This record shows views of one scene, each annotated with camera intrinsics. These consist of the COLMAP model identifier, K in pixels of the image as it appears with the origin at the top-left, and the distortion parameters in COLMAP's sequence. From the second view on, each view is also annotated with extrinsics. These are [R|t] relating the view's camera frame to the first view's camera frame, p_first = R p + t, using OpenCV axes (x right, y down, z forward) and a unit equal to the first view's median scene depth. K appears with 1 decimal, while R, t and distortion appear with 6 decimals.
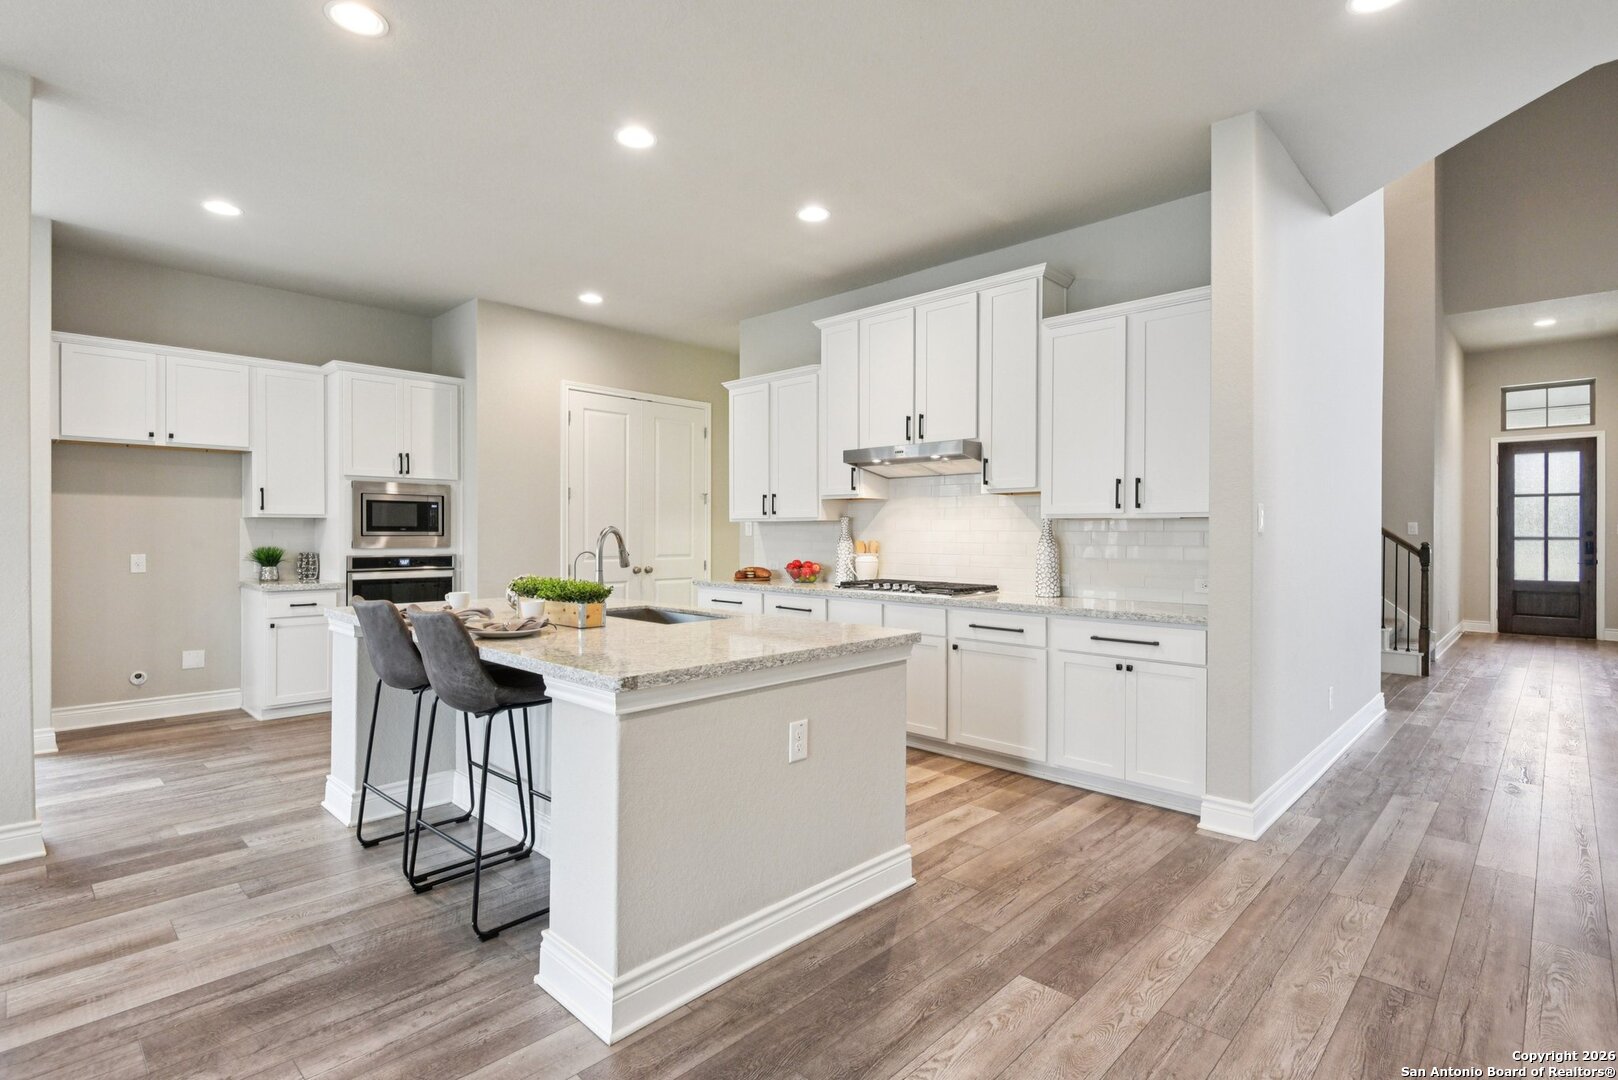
lens RADIAL K [[774.3, 0, 809.0], [0, 774.3, 547.9], [0, 0, 1]] dist [0.001125, -0.005063]
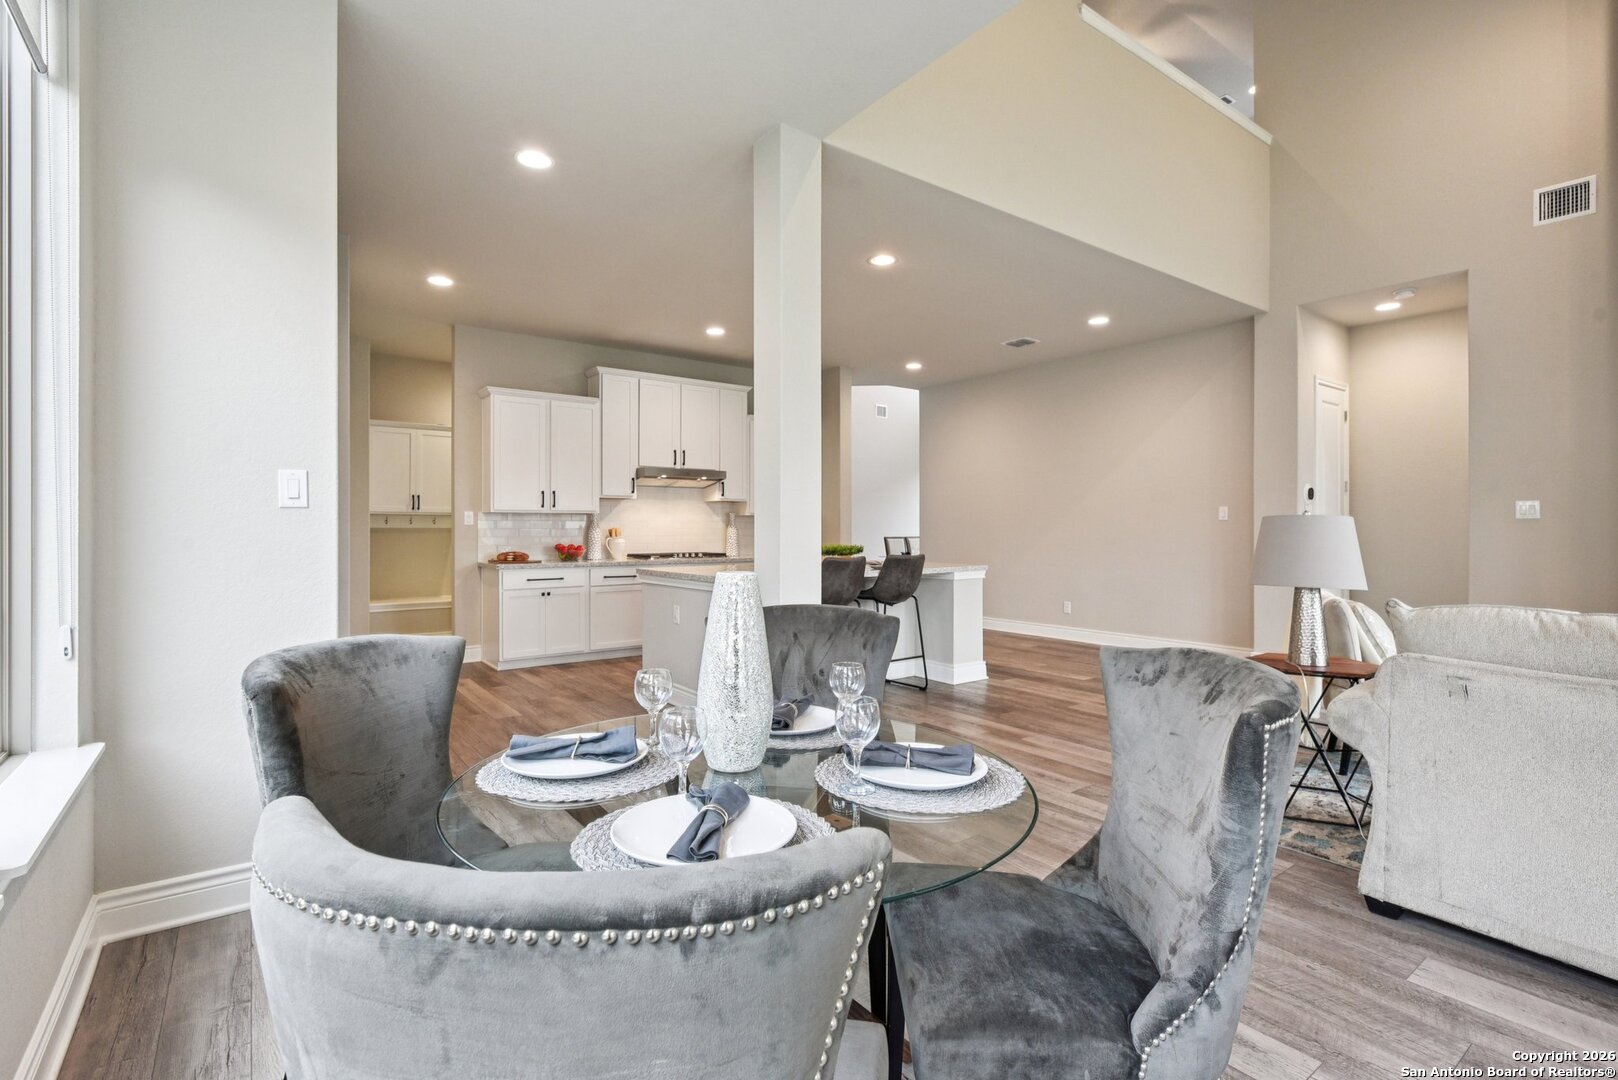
lens RADIAL K [[753.3, 0, 807.4], [0, 753.3, 525.9], [0, 0, 1]] dist [-0.000960, 0.002433]
pose [[0.168003, -0.001050, 0.985786, -1.395875], [0.018336, 0.999830, -0.002060, -0.003763], [-0.985616, 0.018422, 0.167993, 0.472990]]
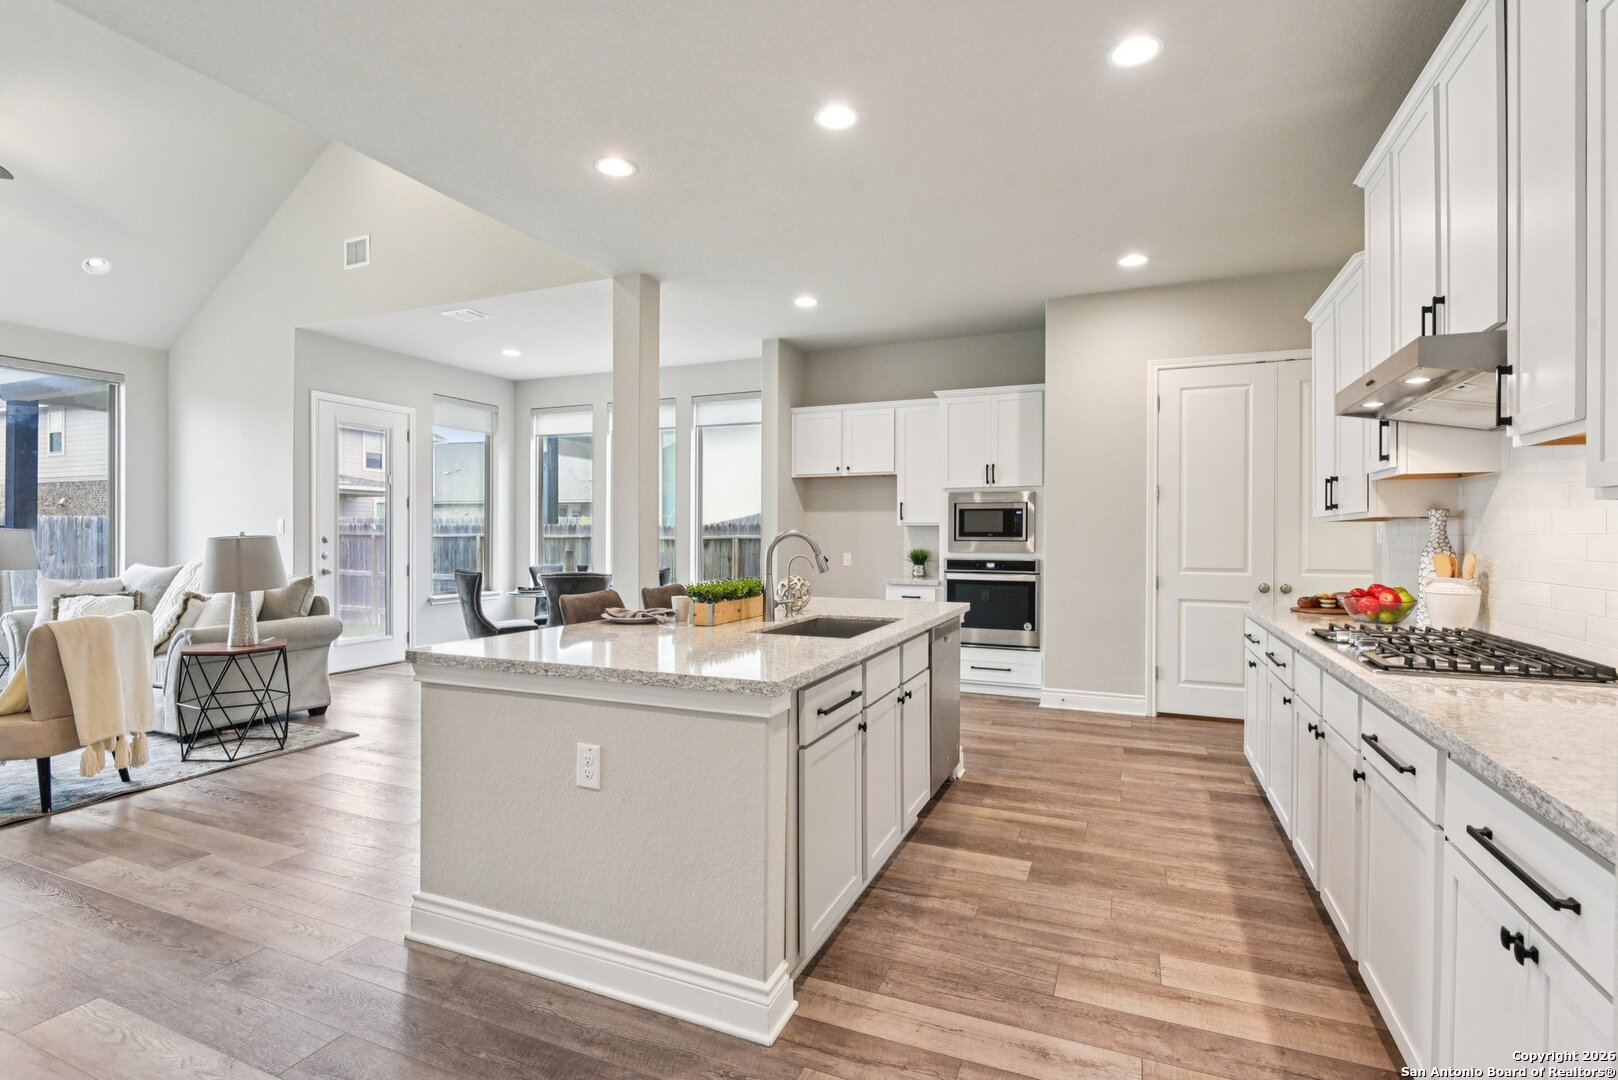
lens RADIAL K [[774.3, 0, 807.1], [0, 774.3, 538.0], [0, 0, 1]] dist [0.001125, -0.005063]
pose [[0.357913, -0.000184, -0.933755, 0.461508], [-0.019259, 0.999786, -0.007579, -0.007940], [0.933556, 0.020696, 0.357833, 0.453078]]
